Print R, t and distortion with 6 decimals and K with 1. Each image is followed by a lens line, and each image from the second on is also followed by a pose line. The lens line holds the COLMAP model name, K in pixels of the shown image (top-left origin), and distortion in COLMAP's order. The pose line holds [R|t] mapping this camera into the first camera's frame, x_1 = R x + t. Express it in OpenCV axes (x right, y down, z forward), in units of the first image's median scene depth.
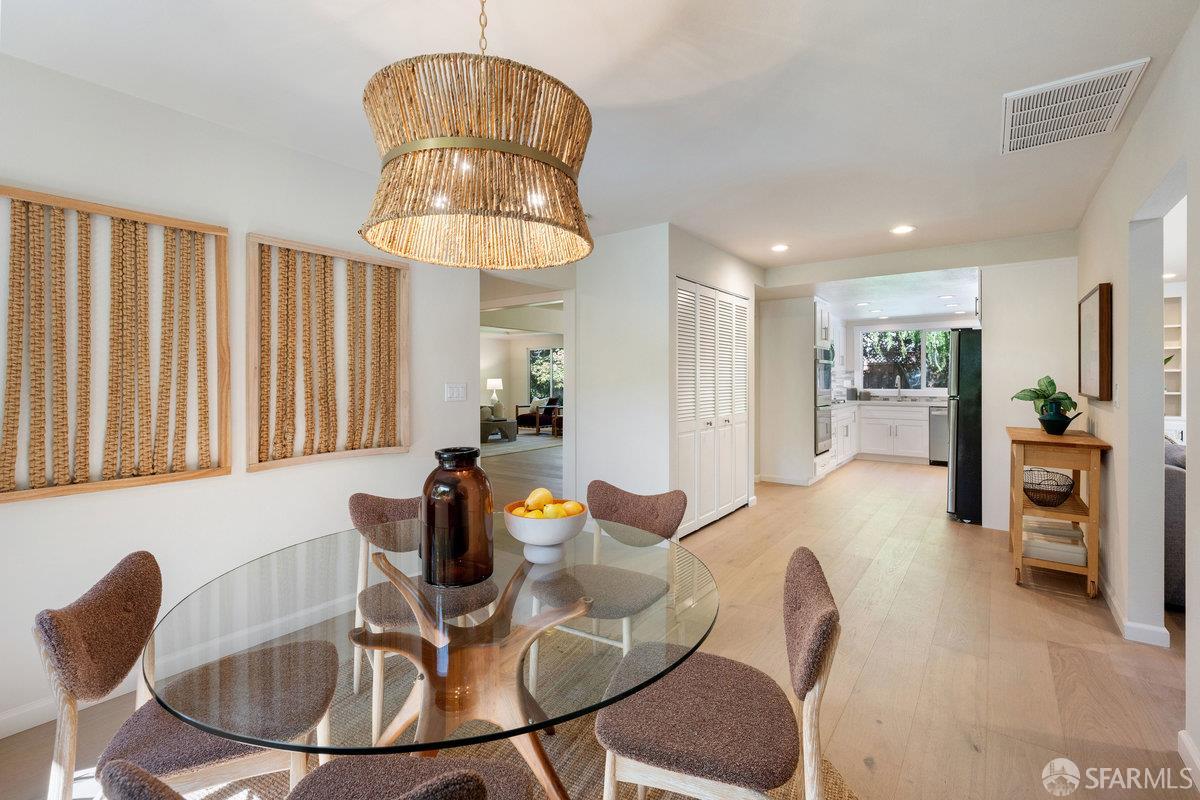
lens RADIAL K [[520.0, 0, 606.6], [0, 520.0, 390.3], [0, 0, 1]] dist [0.000791, 0.000060]
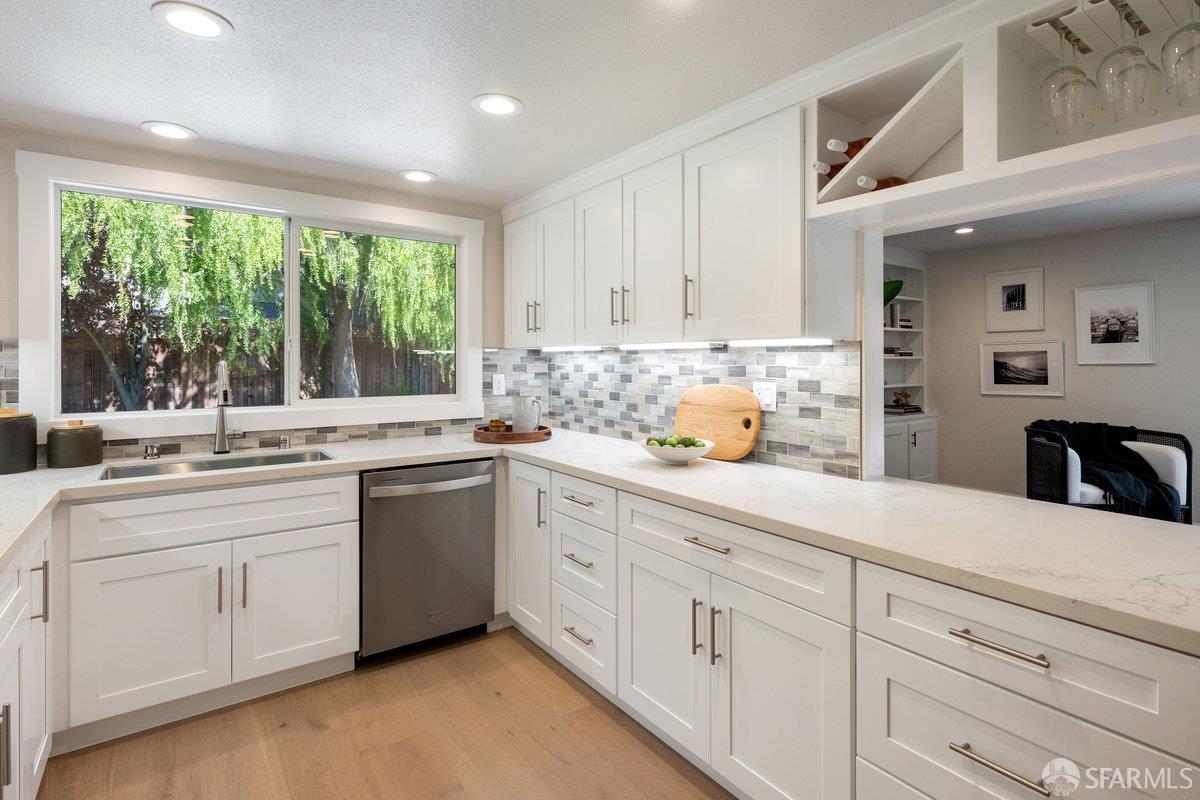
lens RADIAL K [[581.1, 0, 597.4], [0, 581.1, 361.6], [0, 0, 1]] dist [-0.013920, -0.000008]
pose [[0.302269, -0.004452, 0.953212, 0.332034], [0.021025, 0.999777, -0.001998, -0.023443], [-0.952991, 0.020645, 0.302296, 0.722912]]
